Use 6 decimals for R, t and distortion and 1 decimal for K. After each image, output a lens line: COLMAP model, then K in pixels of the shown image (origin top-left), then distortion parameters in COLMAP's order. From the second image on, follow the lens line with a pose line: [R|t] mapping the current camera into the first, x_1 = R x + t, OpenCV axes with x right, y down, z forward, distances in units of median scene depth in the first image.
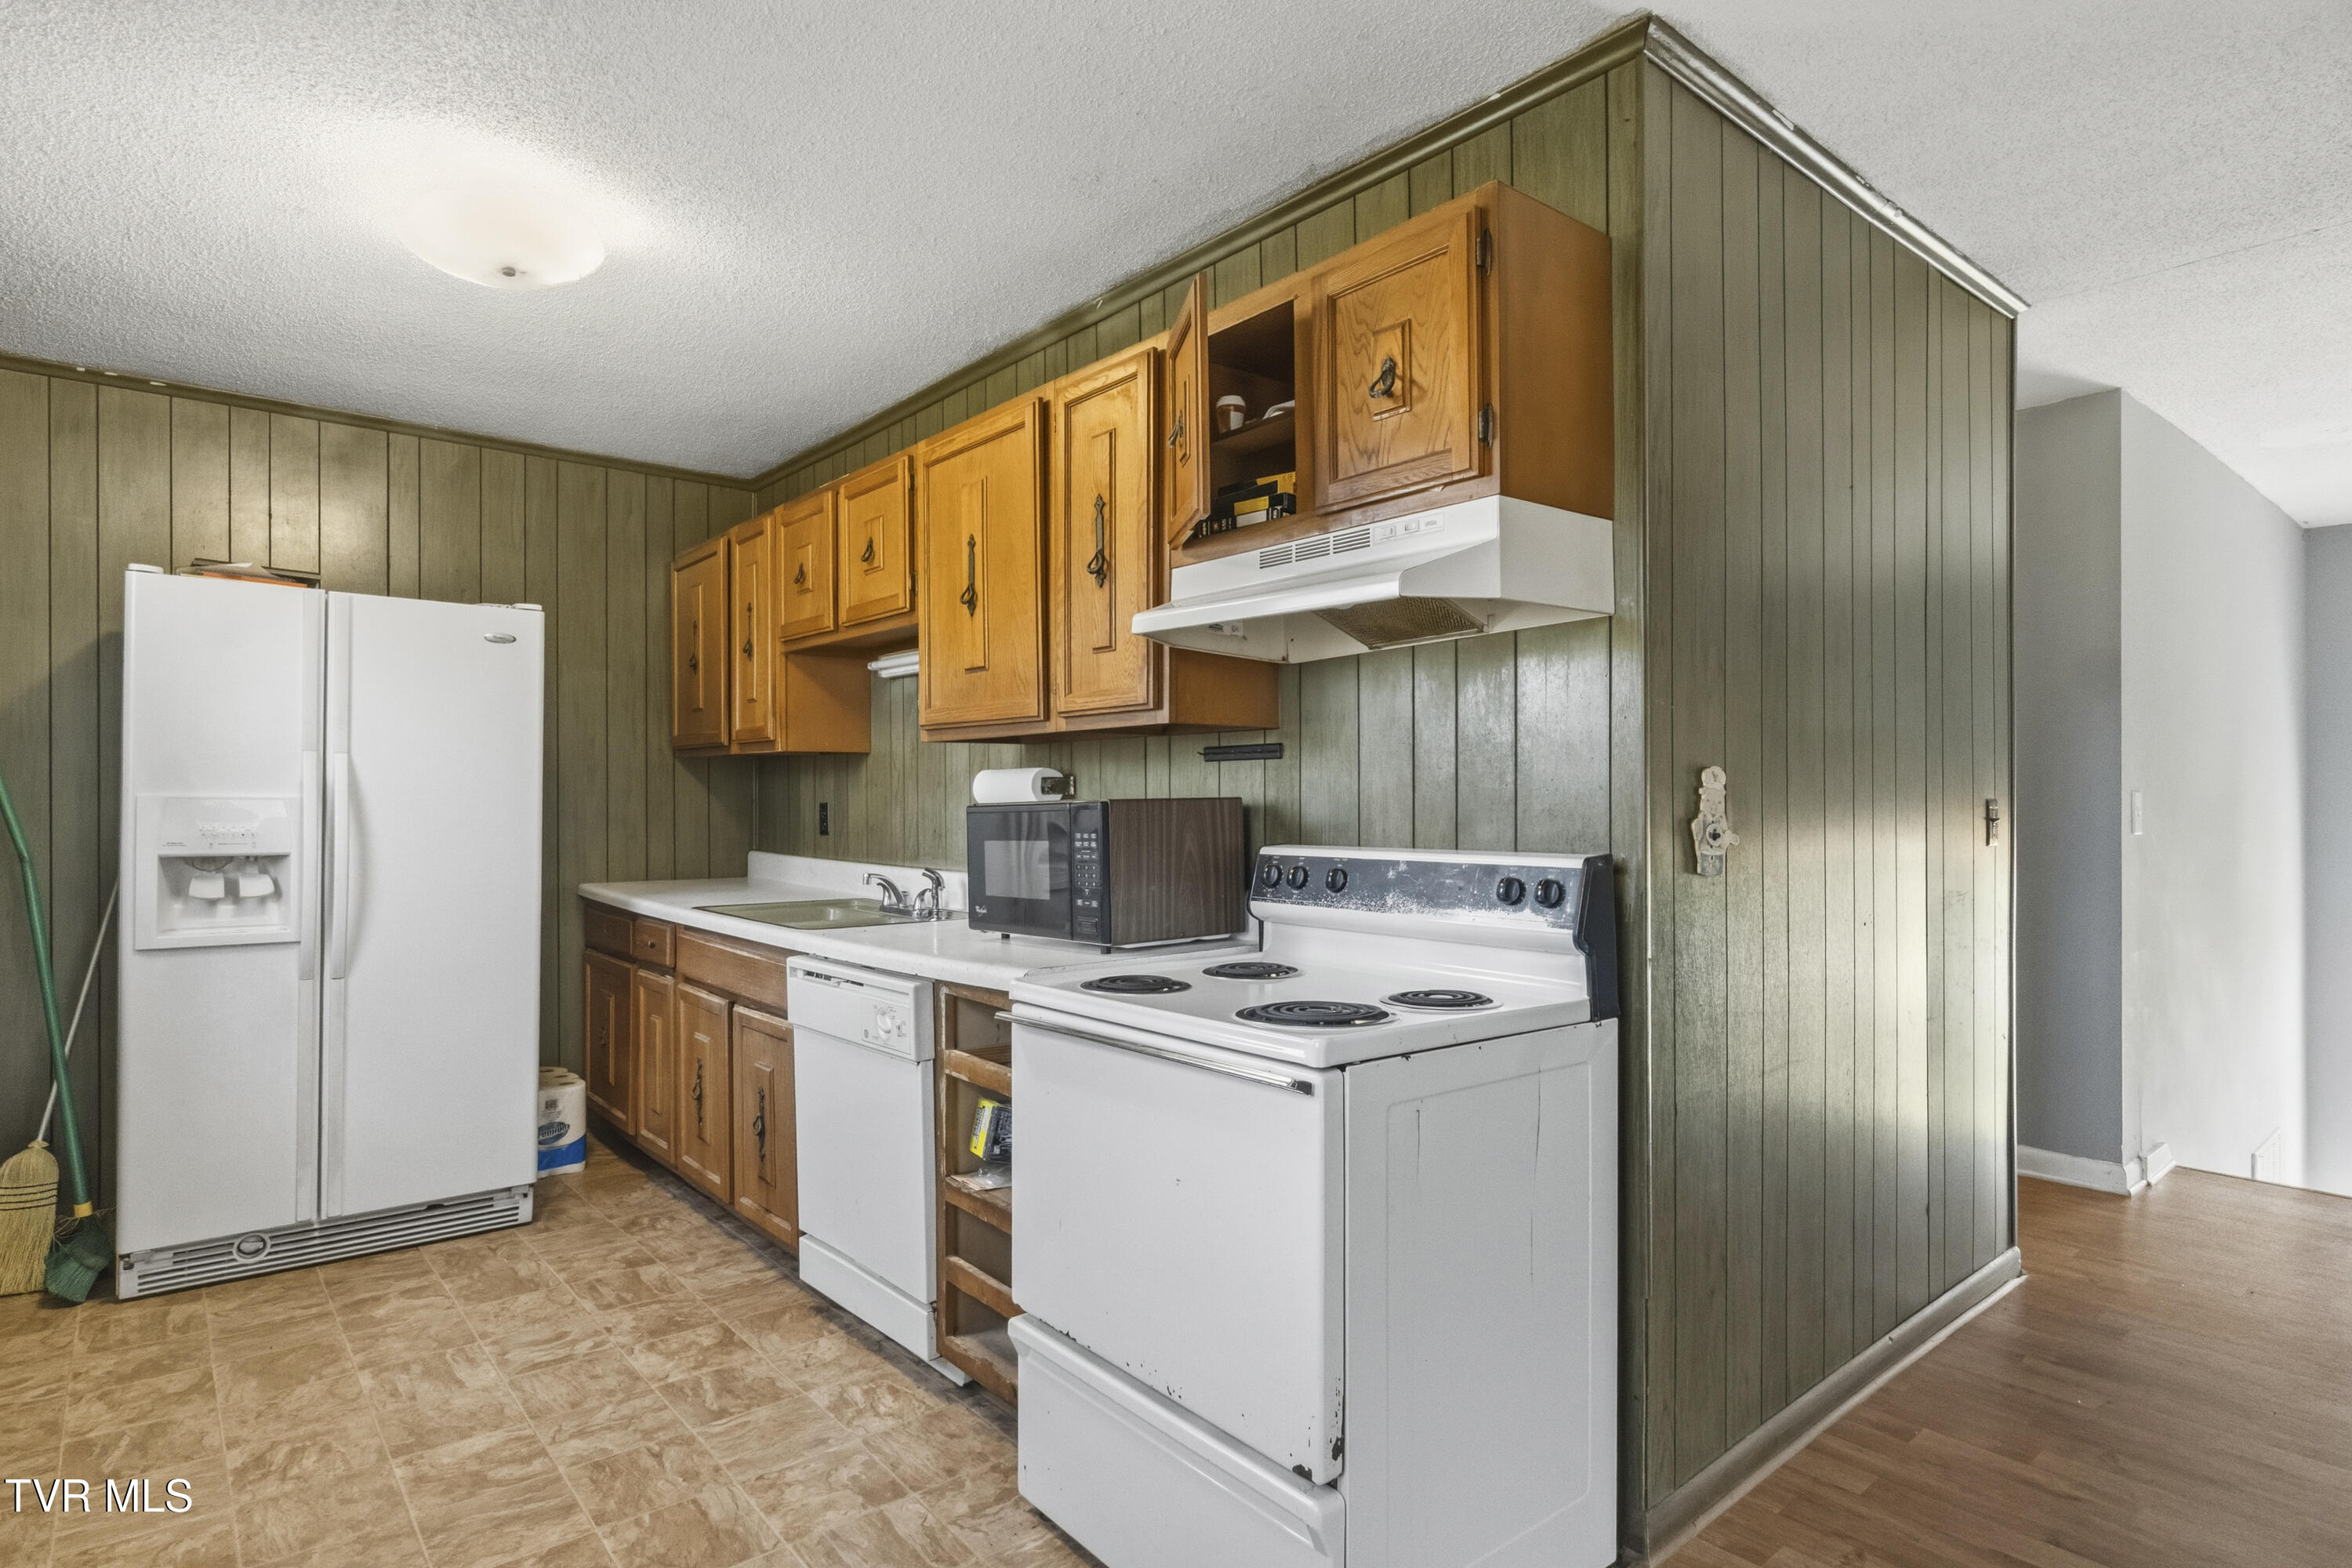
lens RADIAL K [[1237.7, 0, 1176.0], [0, 1237.7, 784.0], [0, 0, 1]] dist [0.004090, 0.000508]
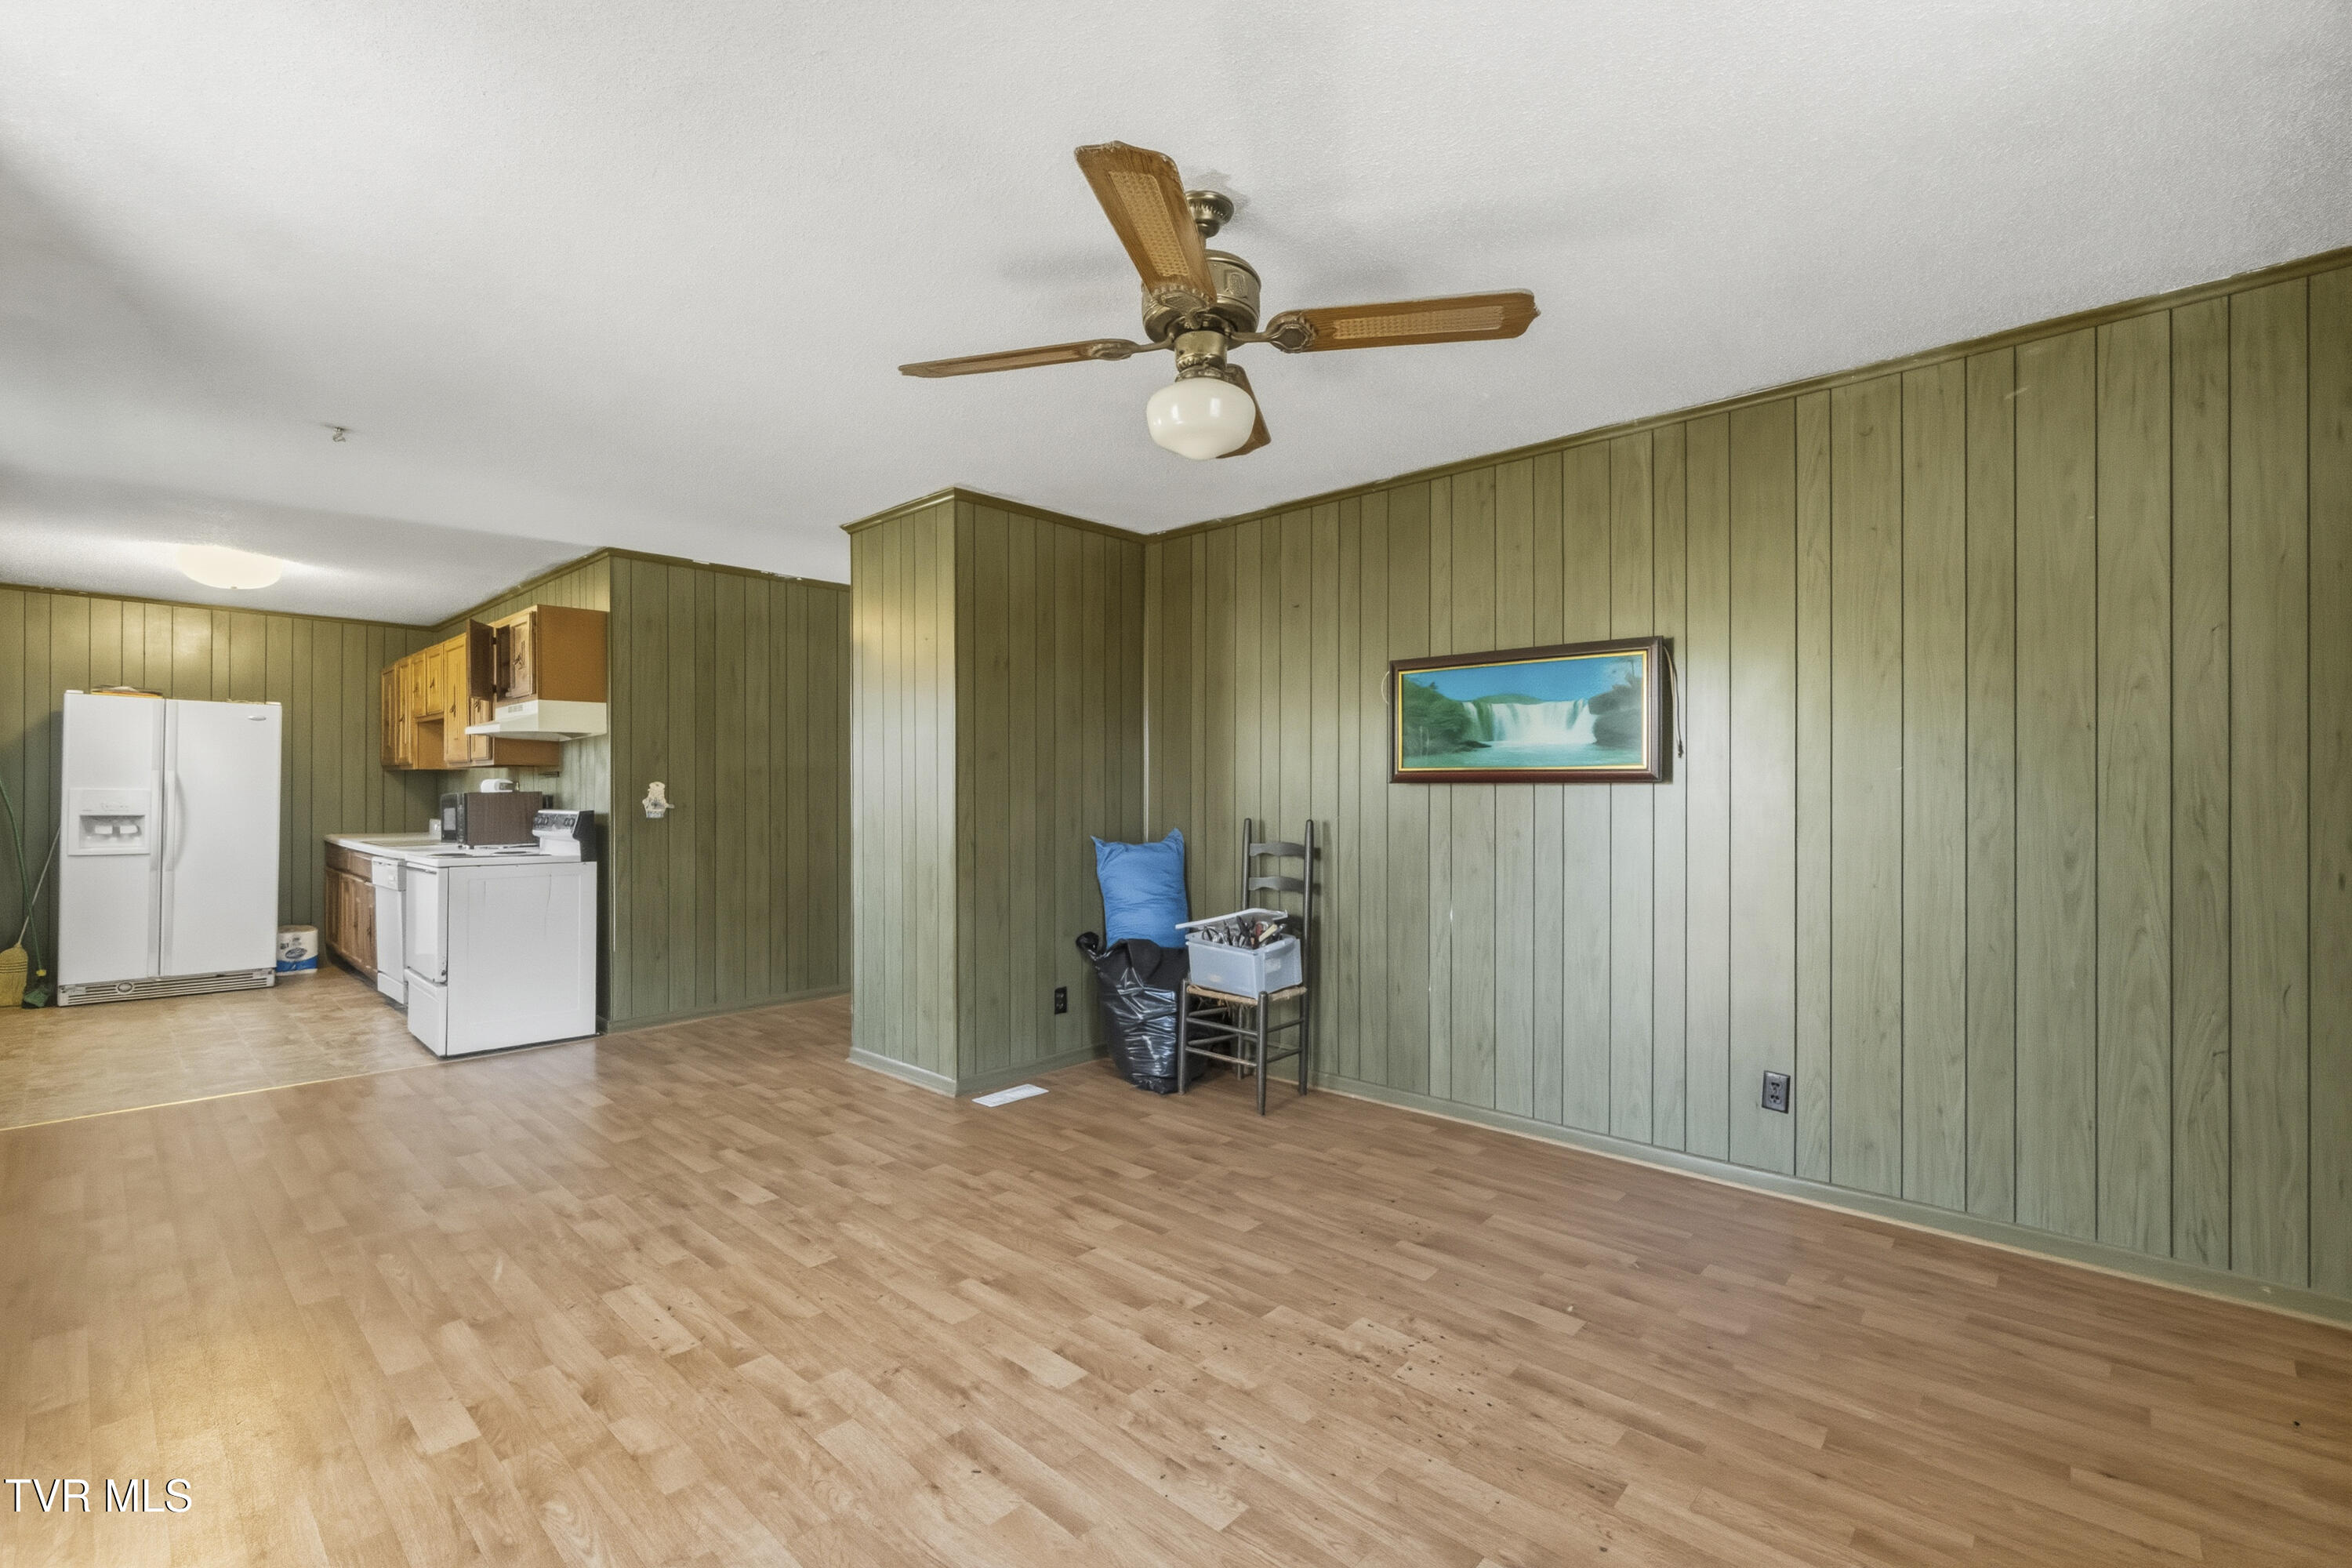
lens RADIAL K [[1026.7, 0, 1170.1], [0, 1026.7, 776.6], [0, 0, 1]] dist [0.009919, -0.000102]
pose [[0.993338, 0.004702, 0.115138, 0.945793], [-0.004297, 0.999984, -0.003769, -0.015769], [-0.115154, 0.003249, 0.993342, -1.120145]]
